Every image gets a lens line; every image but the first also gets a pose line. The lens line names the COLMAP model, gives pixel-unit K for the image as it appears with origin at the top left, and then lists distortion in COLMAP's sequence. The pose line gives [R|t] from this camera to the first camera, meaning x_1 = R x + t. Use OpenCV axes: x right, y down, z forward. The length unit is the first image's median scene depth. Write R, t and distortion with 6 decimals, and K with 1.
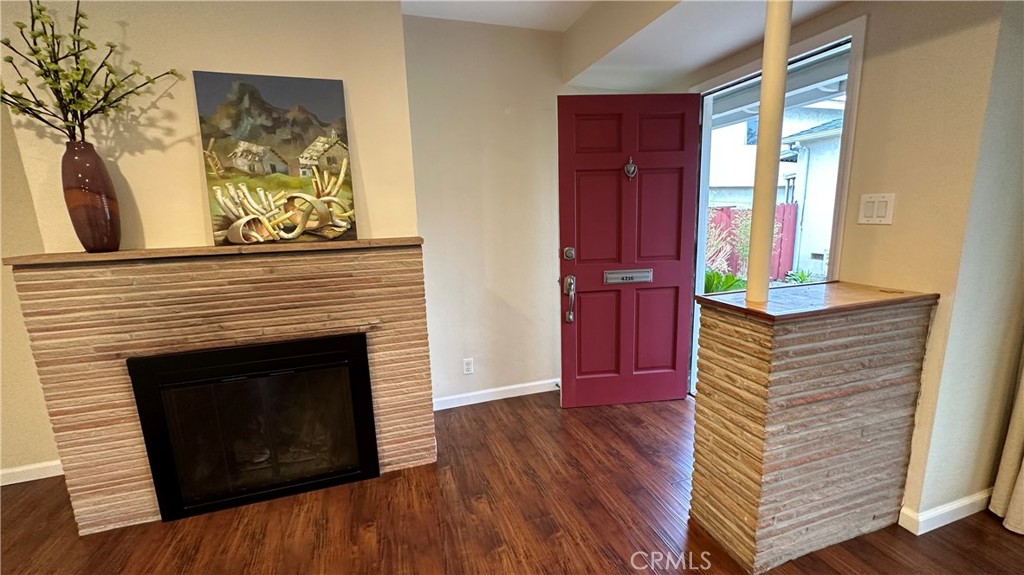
lens RADIAL K [[407.6, 0, 507.8], [0, 407.6, 295.3], [0, 0, 1]] dist [-0.000897, -0.000157]
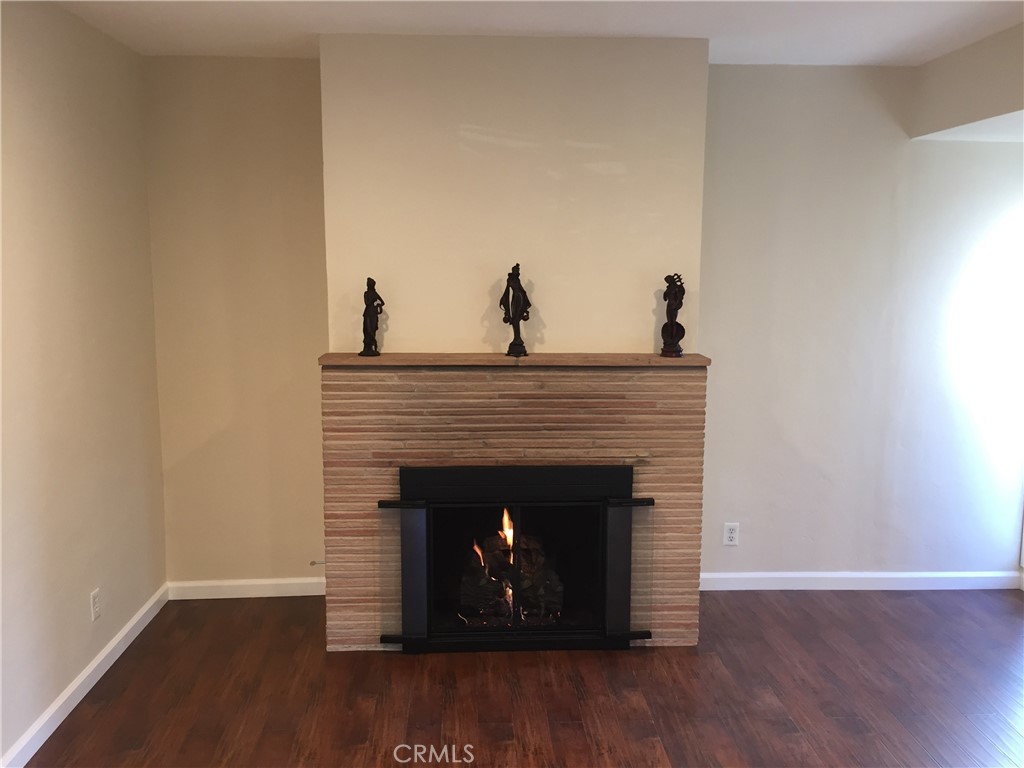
lens RADIAL K [[874.9, 0, 516.9], [0, 874.9, 375.9], [0, 0, 1]] dist [0.066912, -0.033589]
pose [[0.967156, 0.073938, -0.243193, -0.170971], [-0.087245, 0.995197, -0.044396, 0.008075], [0.238743, 0.064155, 0.968961, -0.897089]]
